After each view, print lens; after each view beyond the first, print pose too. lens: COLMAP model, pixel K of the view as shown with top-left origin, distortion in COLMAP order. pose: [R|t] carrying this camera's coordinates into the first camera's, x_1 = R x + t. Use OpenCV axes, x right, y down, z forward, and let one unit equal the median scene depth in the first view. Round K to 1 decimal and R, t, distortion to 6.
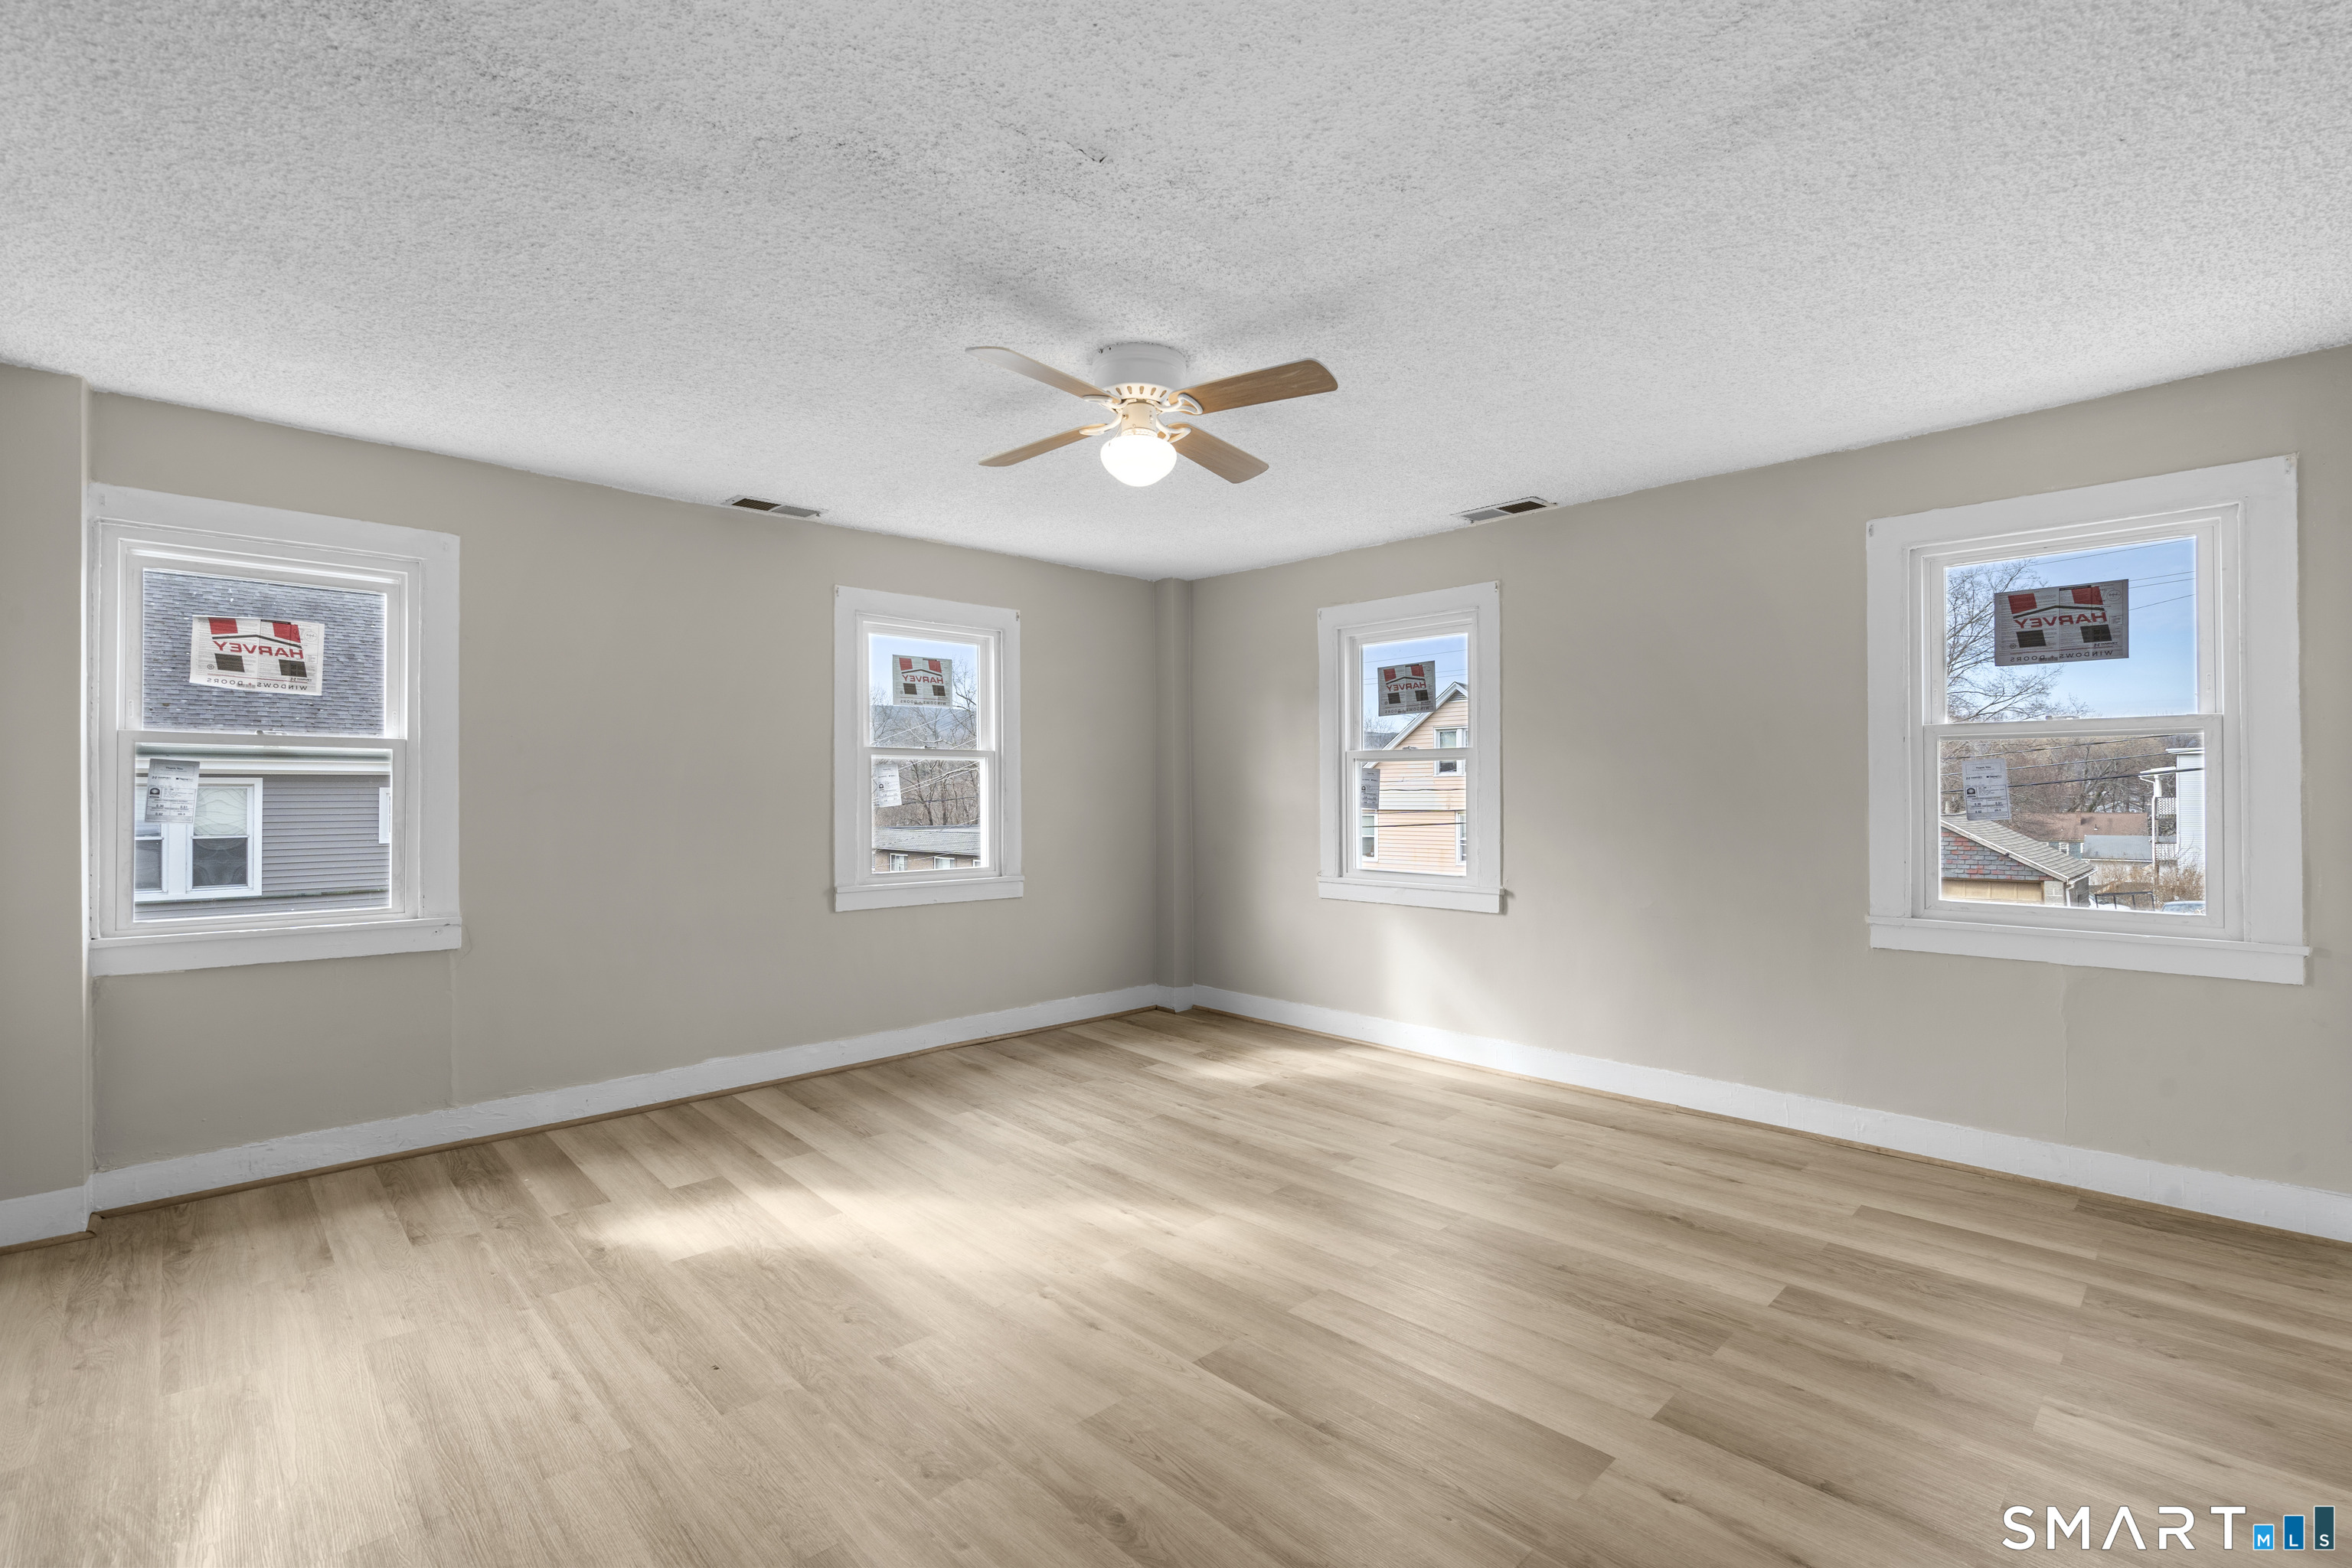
lens RADIAL K [[1055.5, 0, 1176.0], [0, 1055.5, 784.0], [0, 0, 1]] dist [-0.000392, -0.000084]
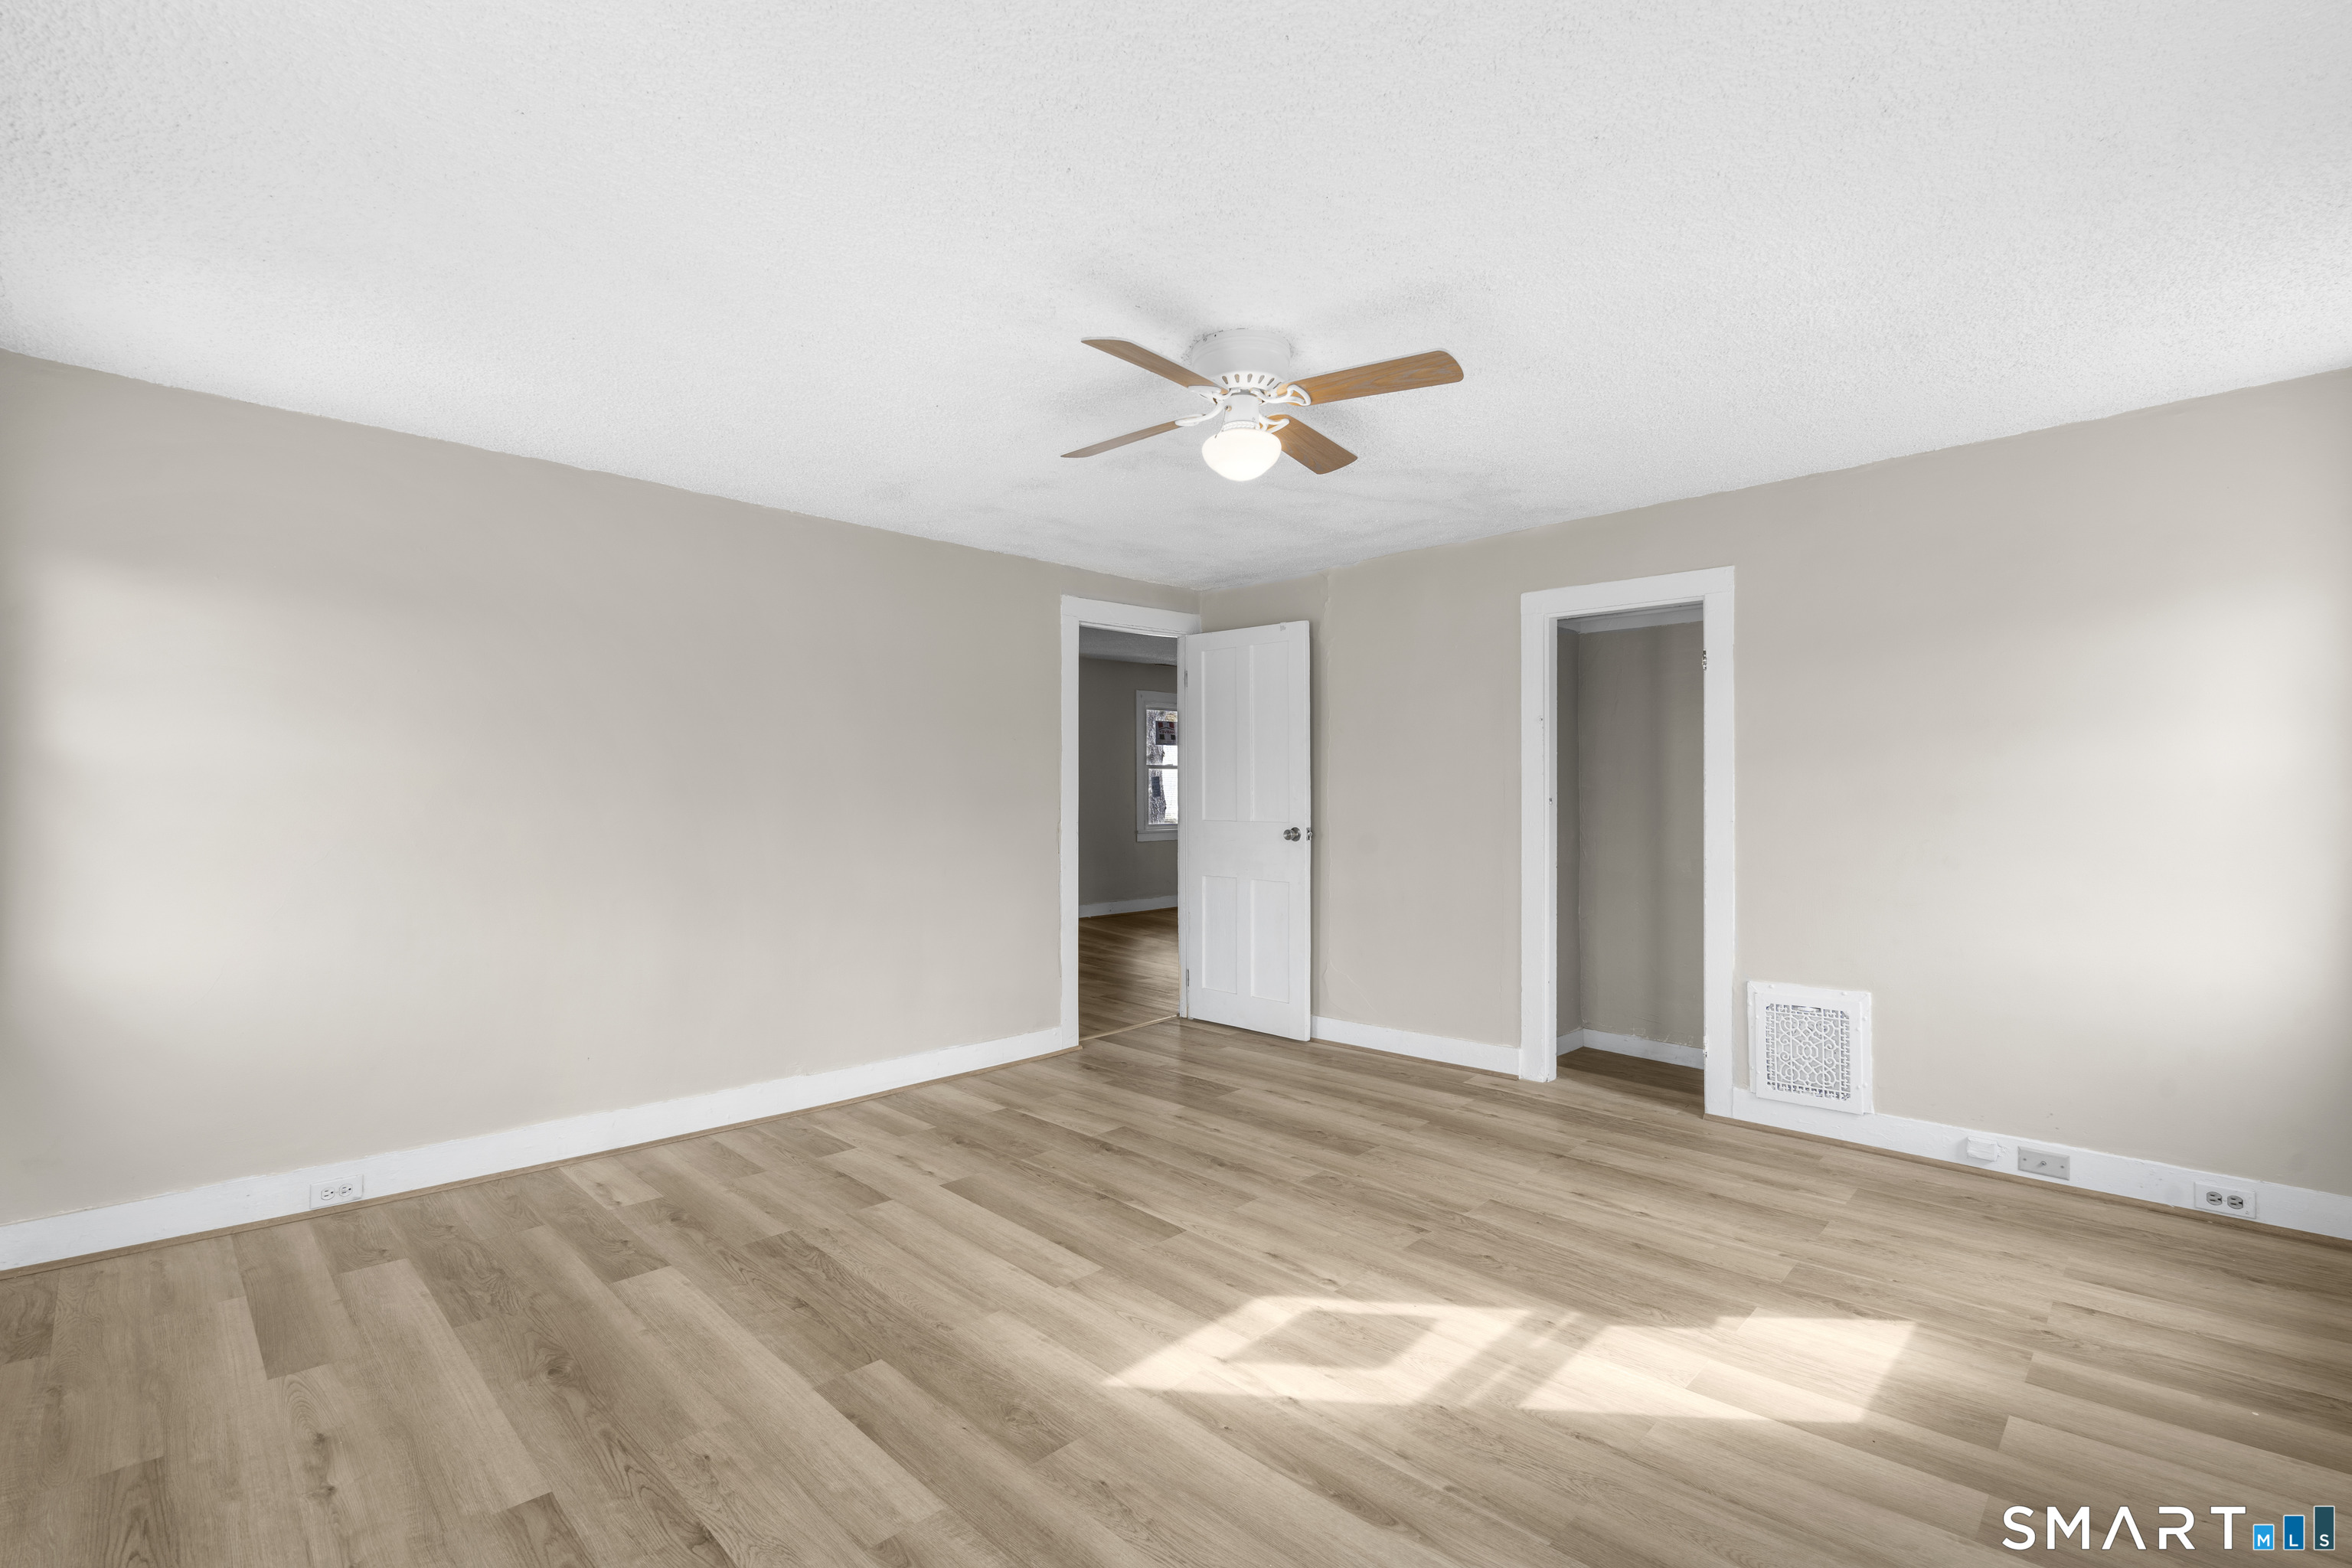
lens RADIAL K [[1055.5, 0, 1176.0], [0, 1055.5, 784.0], [0, 0, 1]] dist [-0.000392, -0.000084]
pose [[-0.999658, 0.006106, -0.025447, 0.053315], [0.006311, 0.999948, -0.007953, 0.000726], [0.025397, -0.008111, -0.999645, 2.085008]]
